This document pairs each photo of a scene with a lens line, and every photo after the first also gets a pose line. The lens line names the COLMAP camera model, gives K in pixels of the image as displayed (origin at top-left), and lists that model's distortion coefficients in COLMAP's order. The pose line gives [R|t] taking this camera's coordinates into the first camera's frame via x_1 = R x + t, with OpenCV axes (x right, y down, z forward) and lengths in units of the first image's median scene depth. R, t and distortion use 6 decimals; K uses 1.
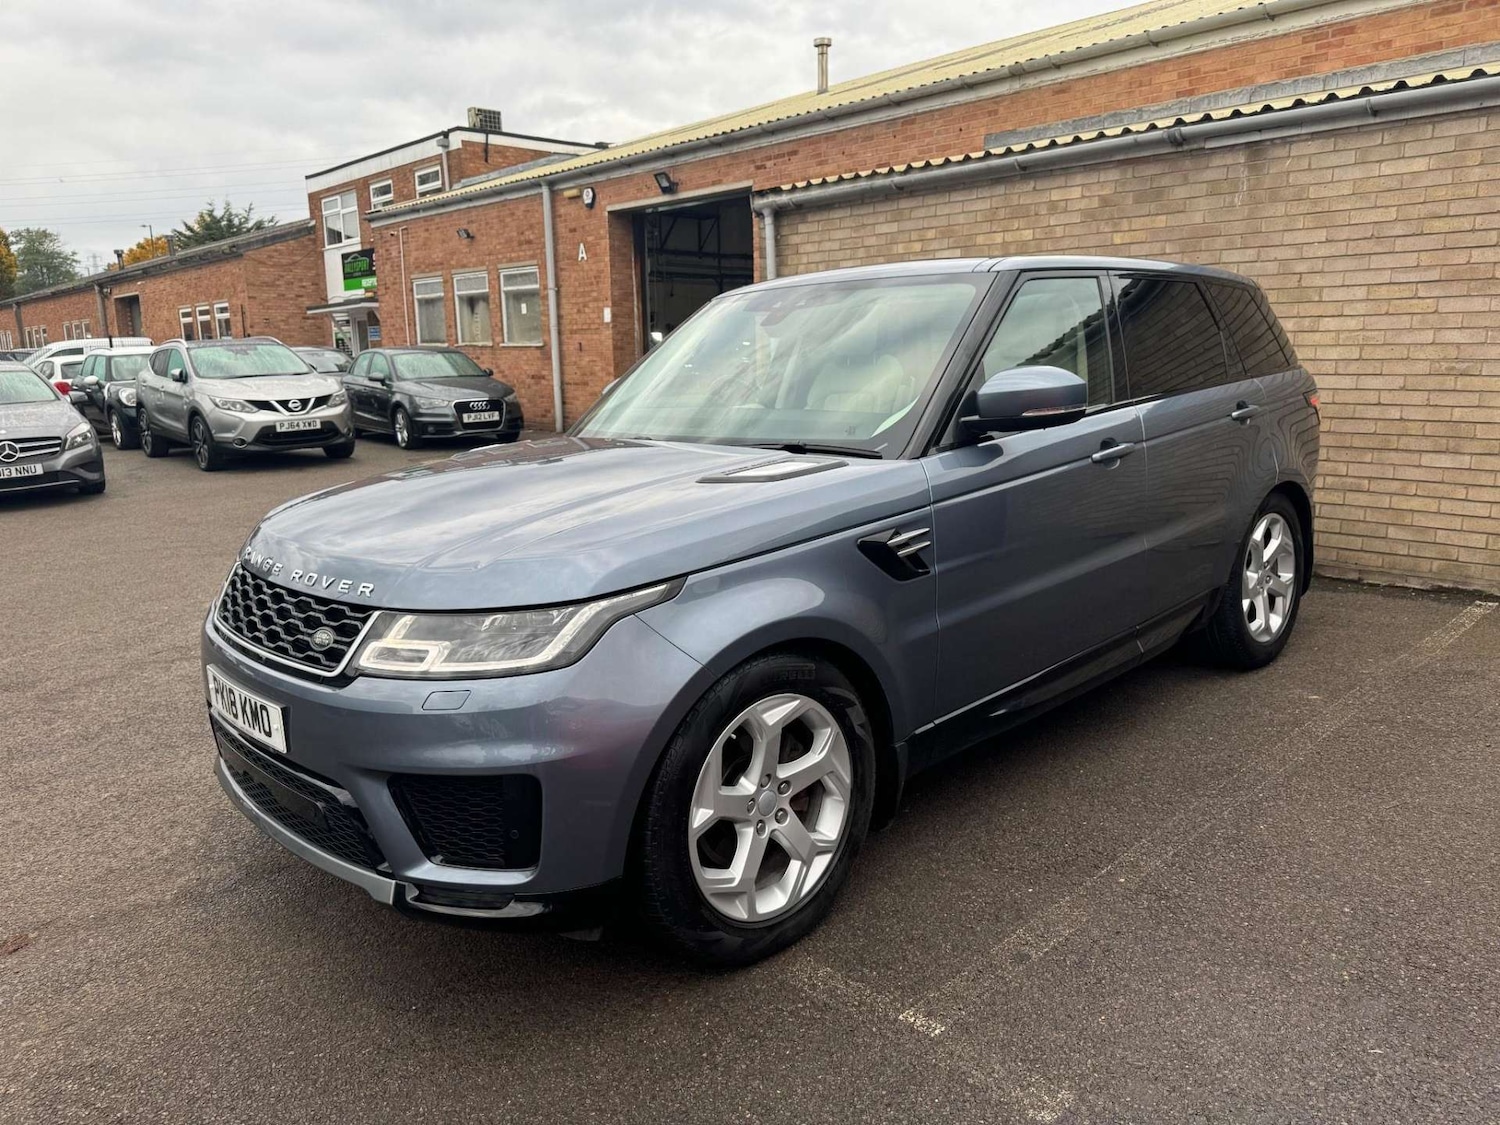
lens RADIAL K [[1066.4, 0, 736.7], [0, 1066.4, 568.4], [0, 0, 1]] dist [0.016271, -0.020205]
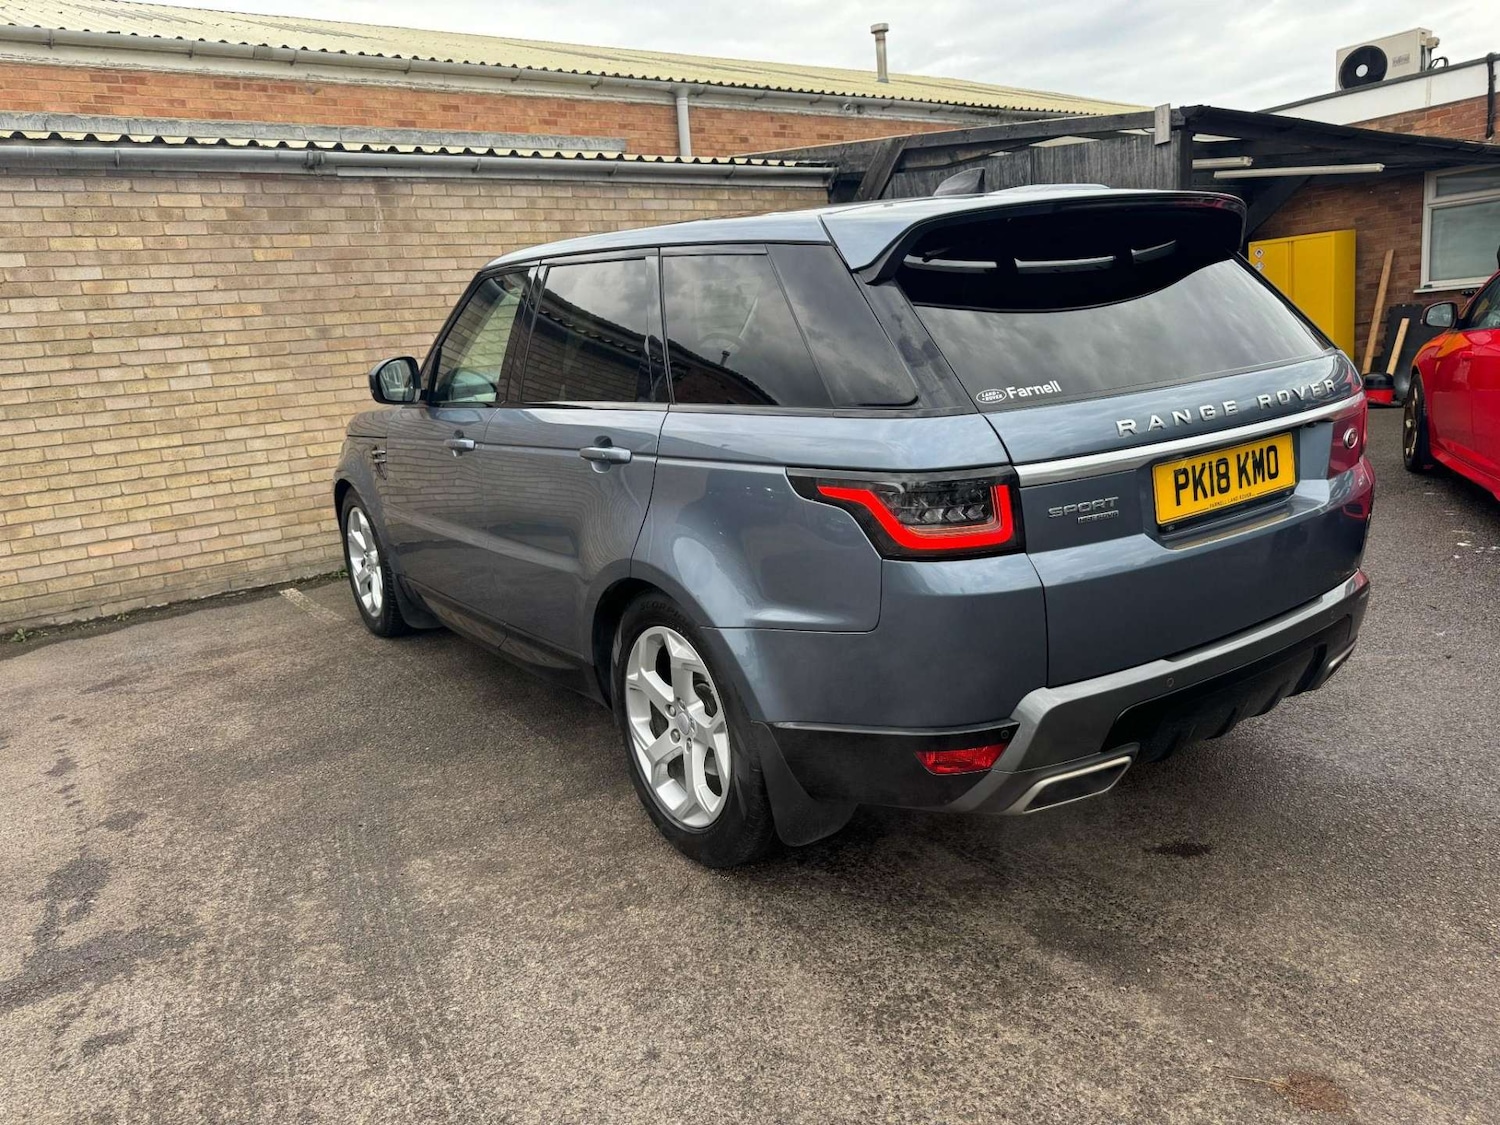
lens RADIAL K [[1066.4, 0, 740.8], [0, 1066.4, 567.6], [0, 0, 1]] dist [0.016271, -0.020205]
pose [[0.105405, -0.197023, 0.974716, -0.593563], [0.282250, 0.945793, 0.160654, -0.077898], [-0.953533, 0.258180, 0.155301, 0.522338]]
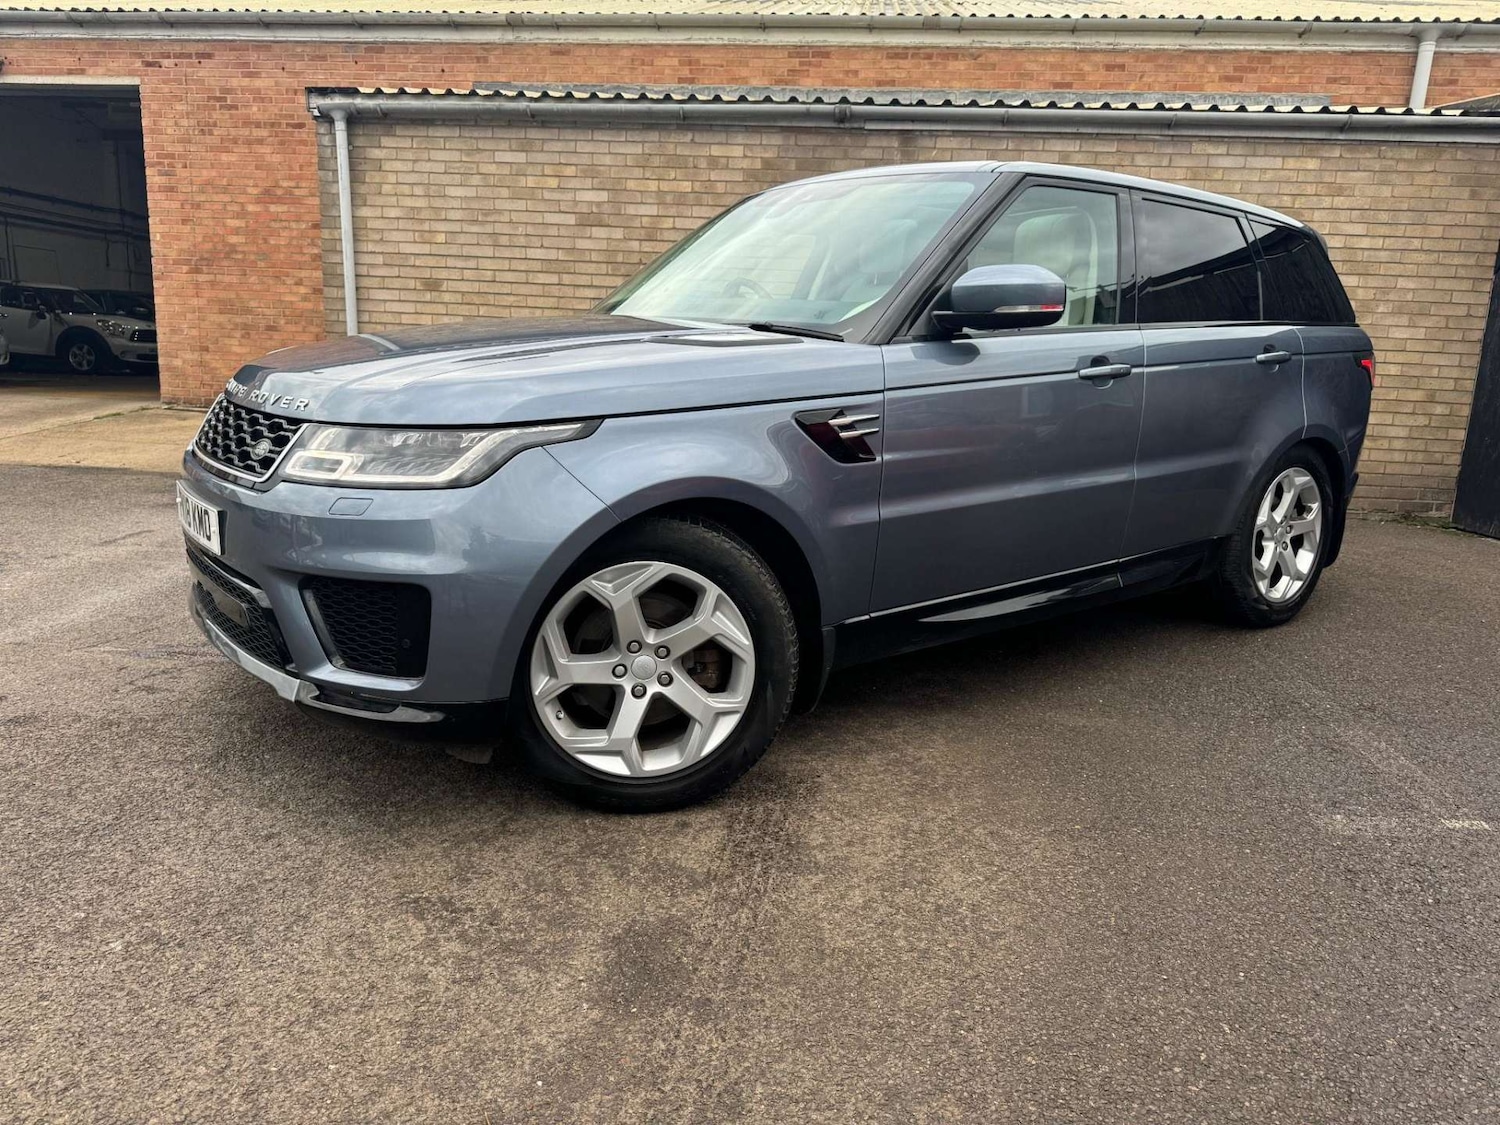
lens RADIAL K [[1066.4, 0, 737.4], [0, 1066.4, 575.4], [0, 0, 1]] dist [0.016271, -0.020205]
pose [[0.752737, -0.088477, 0.652349, -0.414376], [0.081006, 0.995845, 0.041594, 0.017320], [-0.653318, 0.021535, 0.756777, 0.230595]]
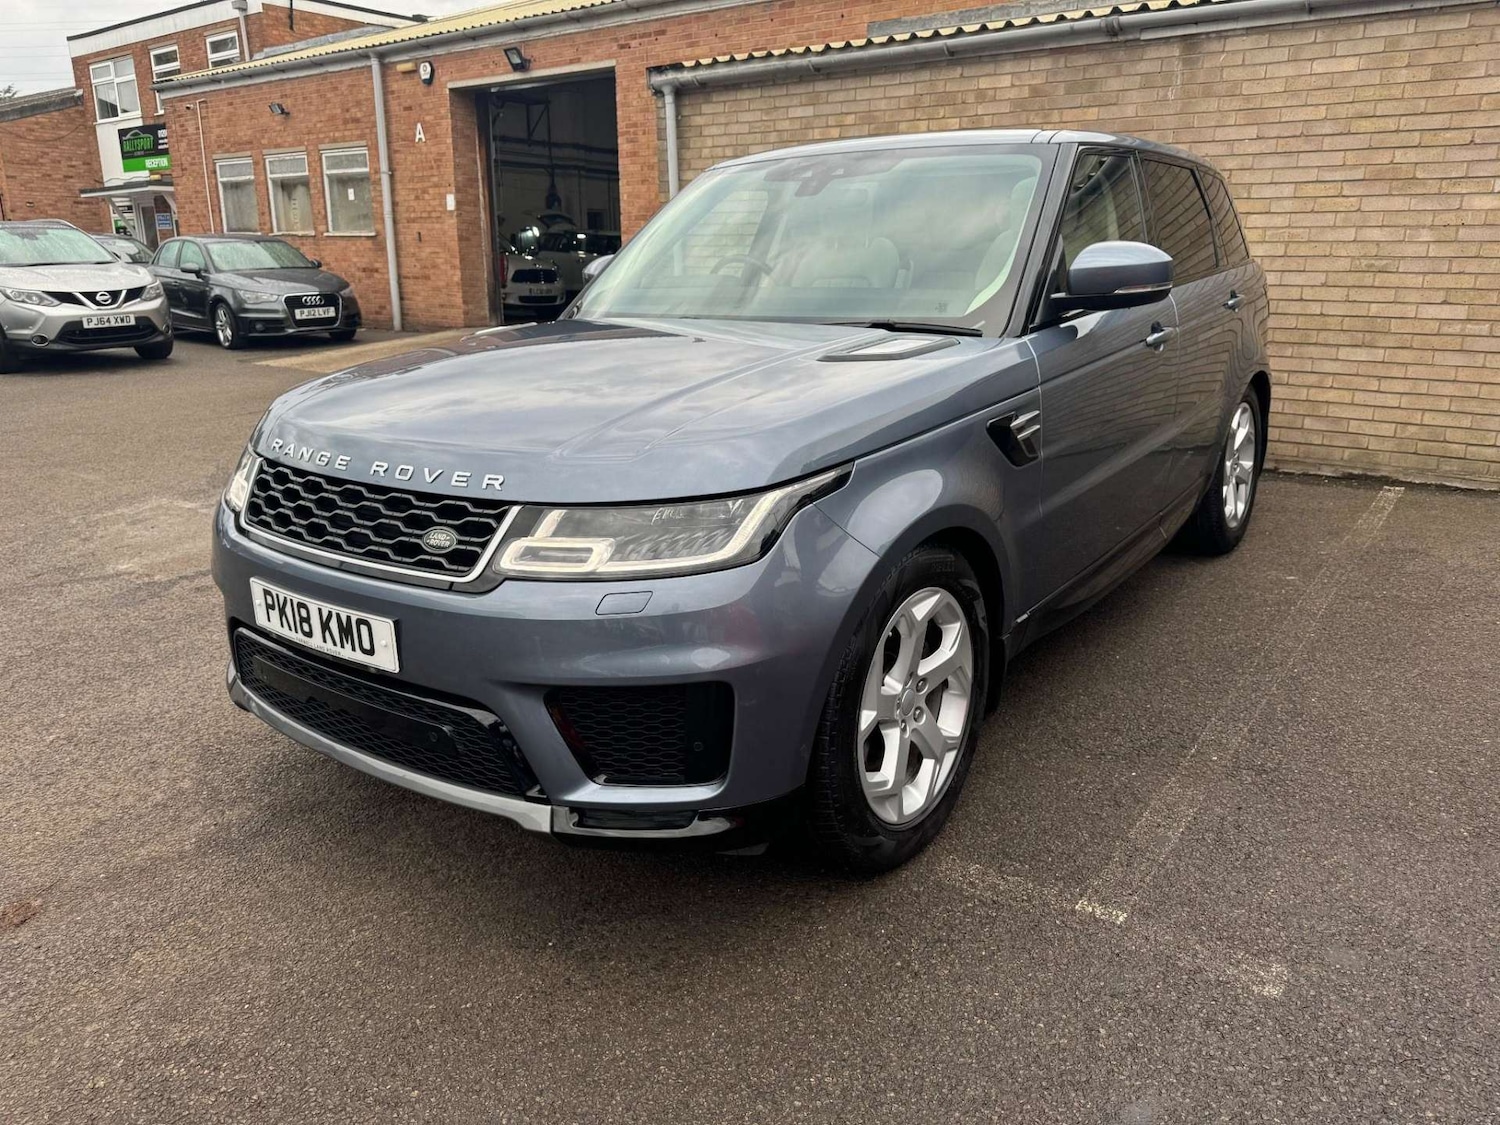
lens RADIAL K [[1066.4, 0, 737.0], [0, 1066.4, 562.0], [0, 0, 1]] dist [0.016271, -0.020205]
pose [[0.984552, -0.031267, 0.172281, -0.114724], [0.017514, 0.996578, 0.080775, 0.006991], [-0.174217, -0.076510, 0.981730, 0.042331]]
